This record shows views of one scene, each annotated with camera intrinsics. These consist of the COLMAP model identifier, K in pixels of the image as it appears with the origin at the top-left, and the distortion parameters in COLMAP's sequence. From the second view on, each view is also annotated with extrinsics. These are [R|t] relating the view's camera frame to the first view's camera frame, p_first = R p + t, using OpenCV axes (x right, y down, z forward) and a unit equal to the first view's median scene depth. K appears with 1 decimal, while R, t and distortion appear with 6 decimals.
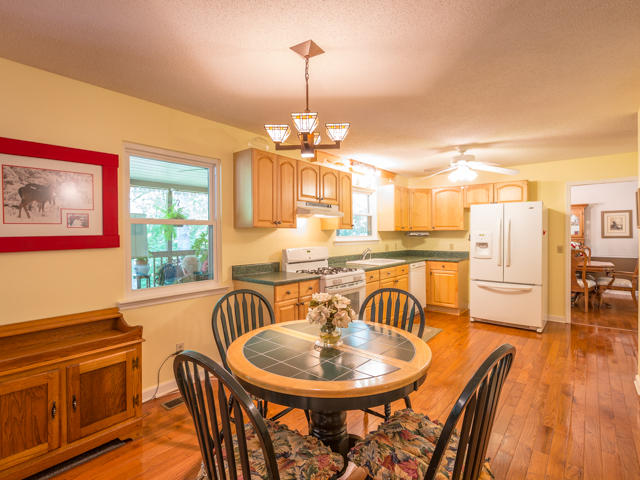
lens RADIAL K [[320.5, 0, 321.2], [0, 320.5, 234.8], [0, 0, 1]] dist [0.001999, -0.000052]
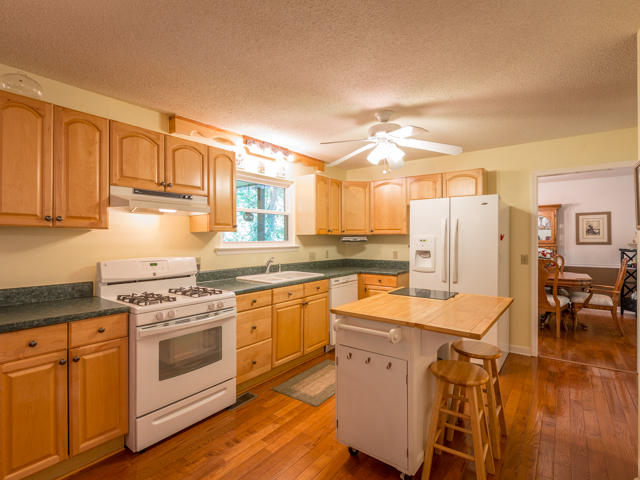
lens RADIAL K [[320.5, 0, 318.3], [0, 320.5, 238.2], [0, 0, 1]] dist [0.001999, -0.000052]
pose [[0.999065, 0.003091, 0.043113, 0.214888], [-0.002897, 0.999985, -0.004558, -0.000207], [-0.043126, 0.004429, 0.999060, 0.250301]]
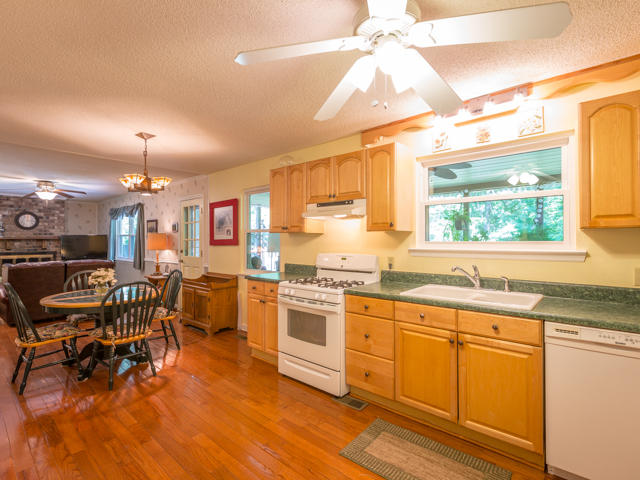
lens RADIAL K [[320.5, 0, 319.3], [0, 320.5, 242.0], [0, 0, 1]] dist [0.001999, -0.000052]
pose [[-0.026435, 0.008381, -0.999615, 0.632730], [-0.002655, 0.999961, 0.008454, 0.000369], [0.999647, 0.002877, -0.026412, 0.748906]]
